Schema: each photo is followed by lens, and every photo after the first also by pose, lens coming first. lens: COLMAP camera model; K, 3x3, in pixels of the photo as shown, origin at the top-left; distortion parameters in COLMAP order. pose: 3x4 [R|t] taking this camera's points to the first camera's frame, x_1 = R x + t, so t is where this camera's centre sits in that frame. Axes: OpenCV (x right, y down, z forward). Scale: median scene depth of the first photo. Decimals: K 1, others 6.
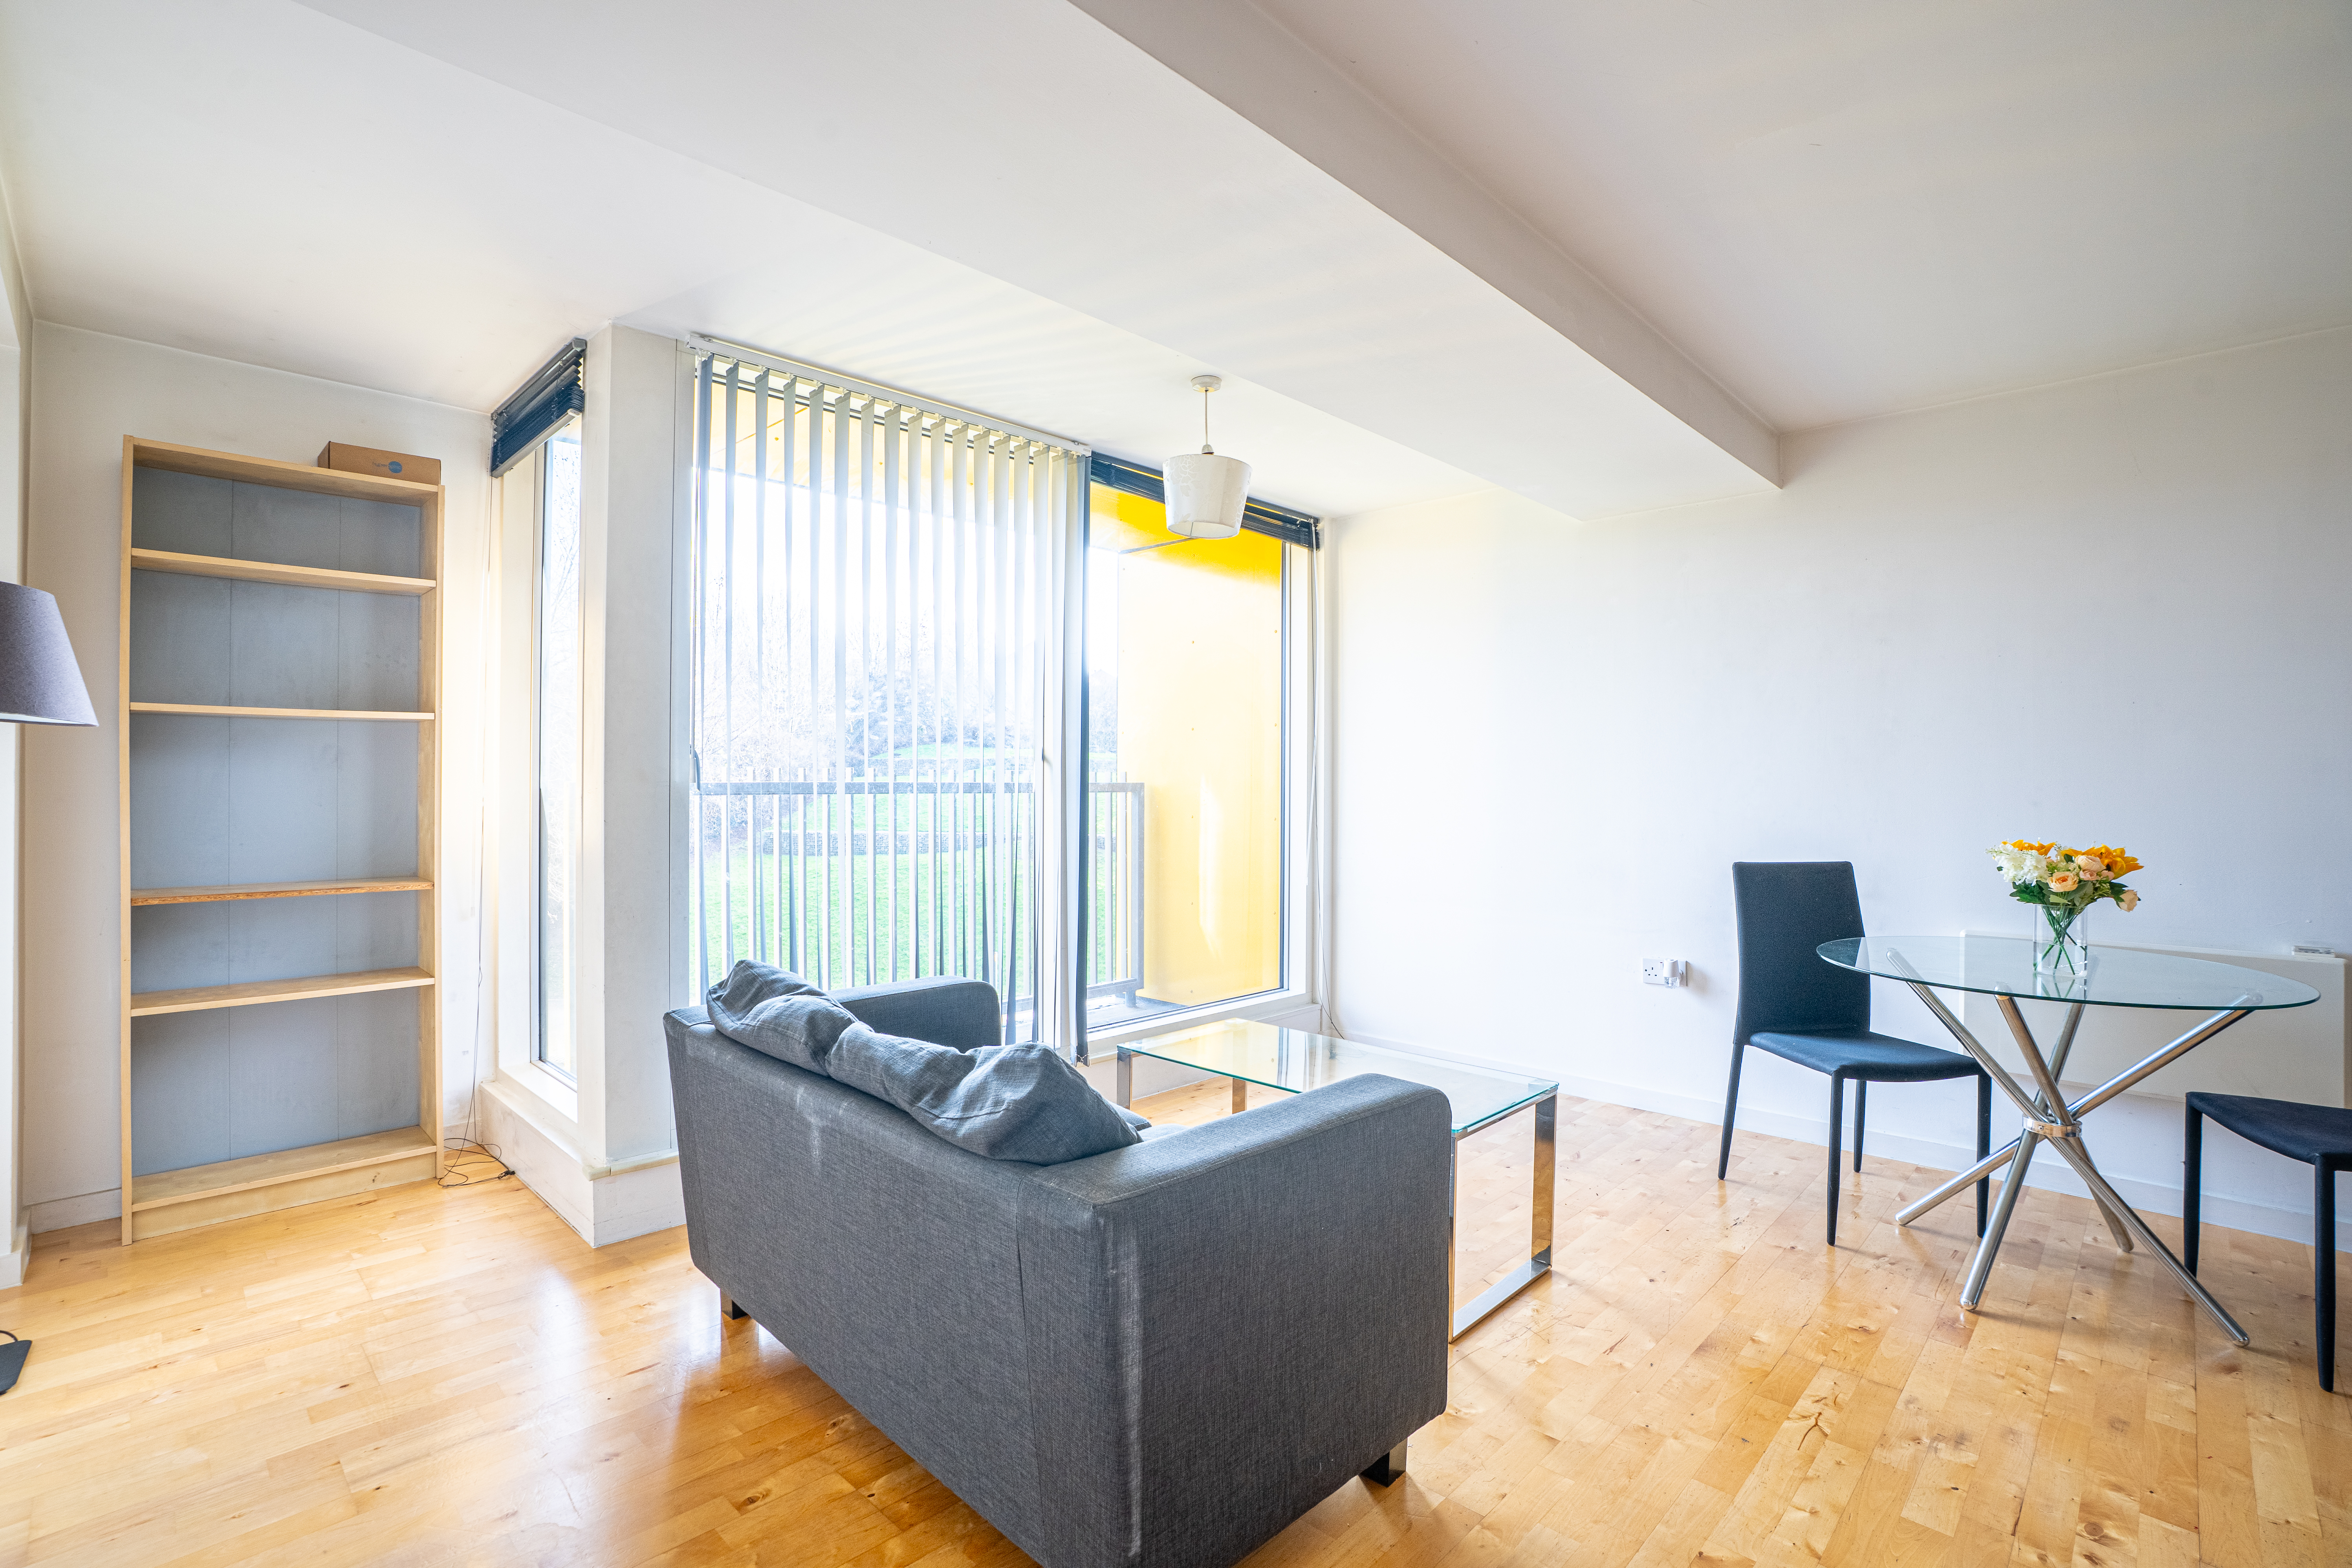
lens RADIAL K [[1107.3, 0, 1161.3], [0, 1107.3, 775.2], [0, 0, 1]] dist [-0.072543, 0.028102]
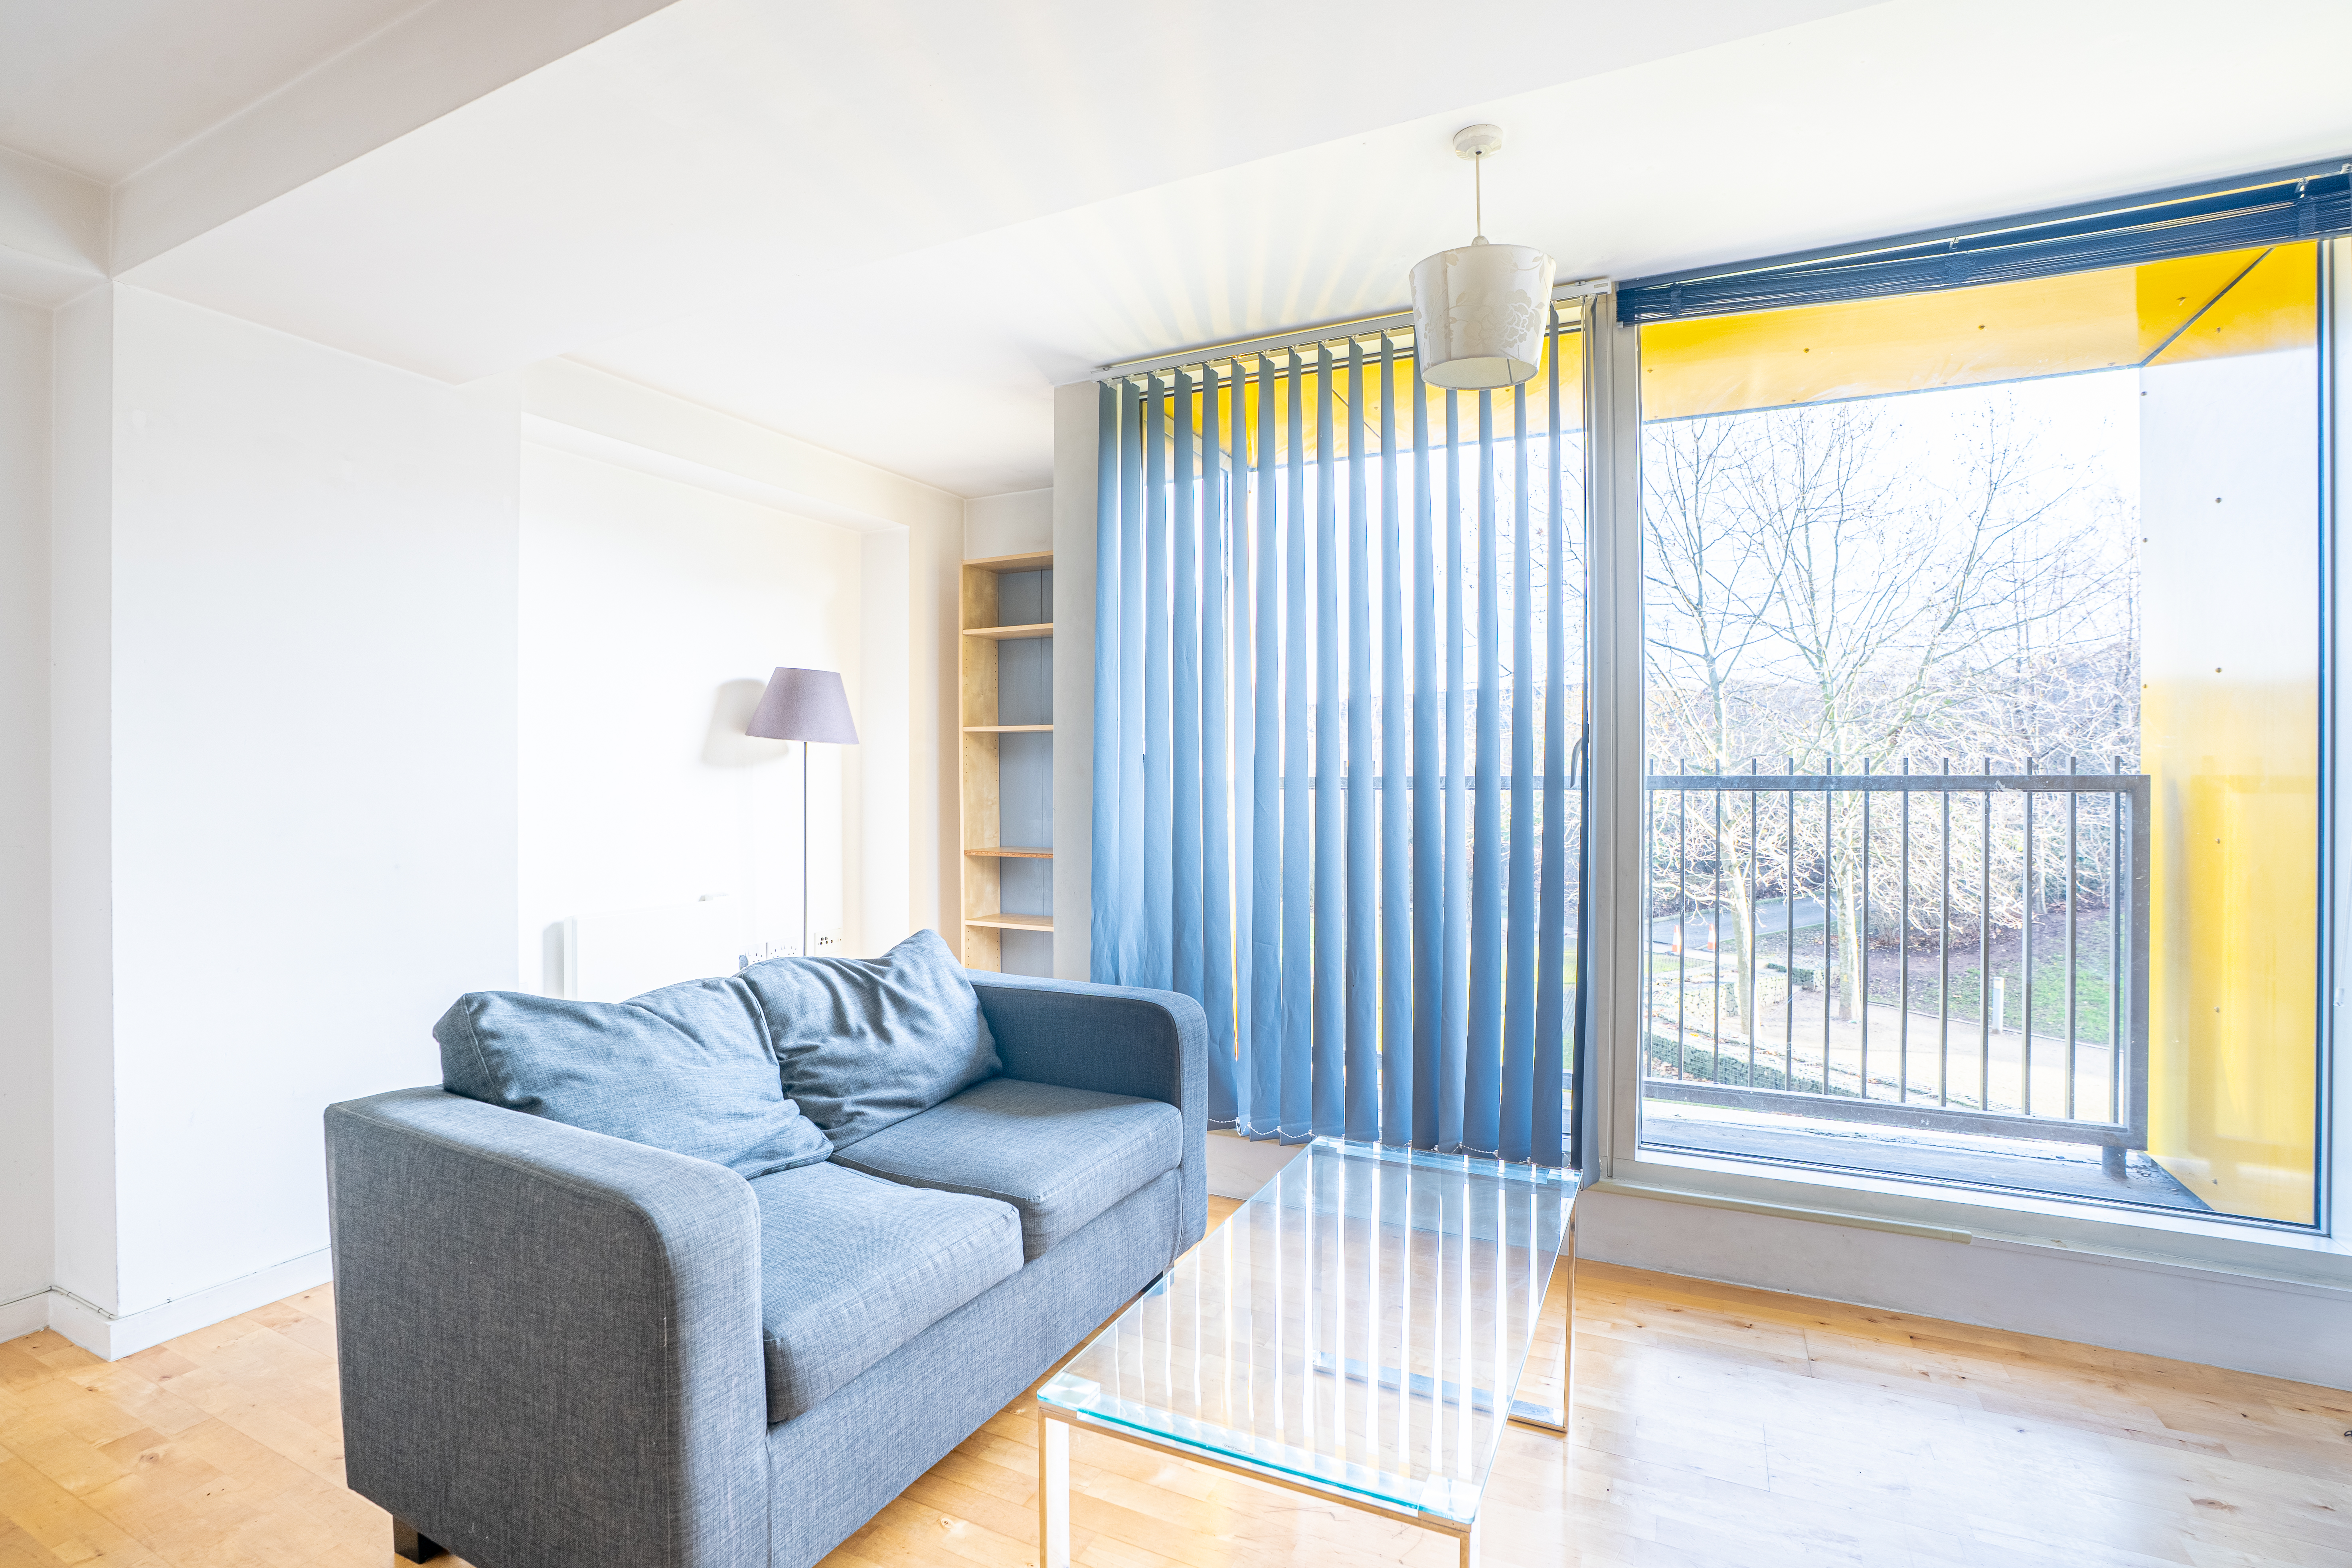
lens RADIAL K [[1107.4, 0, 1161.3], [0, 1107.4, 775.2], [0, 0, 1]] dist [-0.072543, 0.028102]
pose [[0.296249, -0.003520, -0.955104, 0.415913], [0.005857, 0.999981, -0.001869, 0.005308], [0.955093, -0.005040, 0.296264, 0.458455]]
